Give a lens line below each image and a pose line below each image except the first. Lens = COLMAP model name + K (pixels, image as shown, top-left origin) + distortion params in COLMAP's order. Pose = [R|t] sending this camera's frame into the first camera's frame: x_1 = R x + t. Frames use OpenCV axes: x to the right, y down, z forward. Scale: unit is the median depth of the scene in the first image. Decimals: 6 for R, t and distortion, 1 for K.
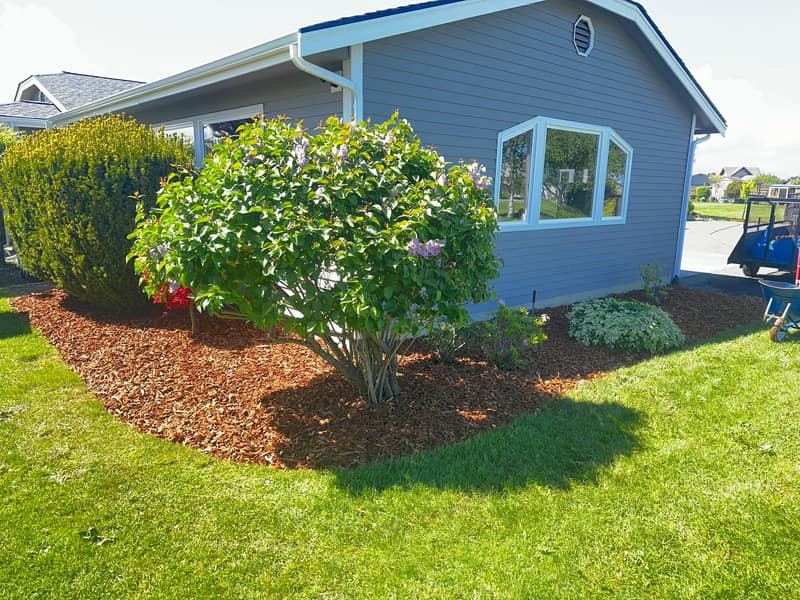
lens RADIAL K [[563.5, 0, 396.3], [0, 563.5, 297.7], [0, 0, 1]] dist [0.006880, -0.017064]
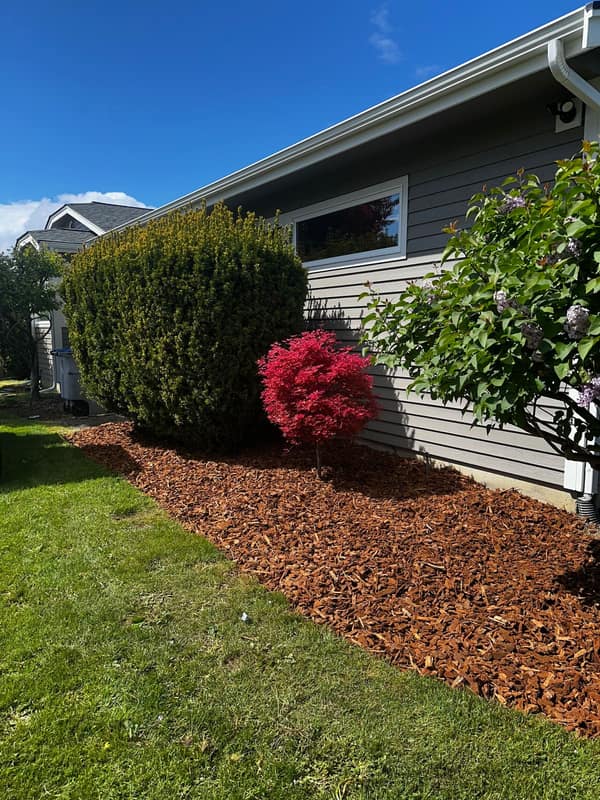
lens RADIAL K [[563.5, 0, 304.4], [0, 563.5, 403.7], [0, 0, 1]] dist [0.006880, -0.017064]
pose [[0.992925, -0.012648, -0.118067, -0.304951], [0.008211, 0.999245, -0.037986, -0.006557], [0.118458, 0.036748, 0.992279, 0.255884]]
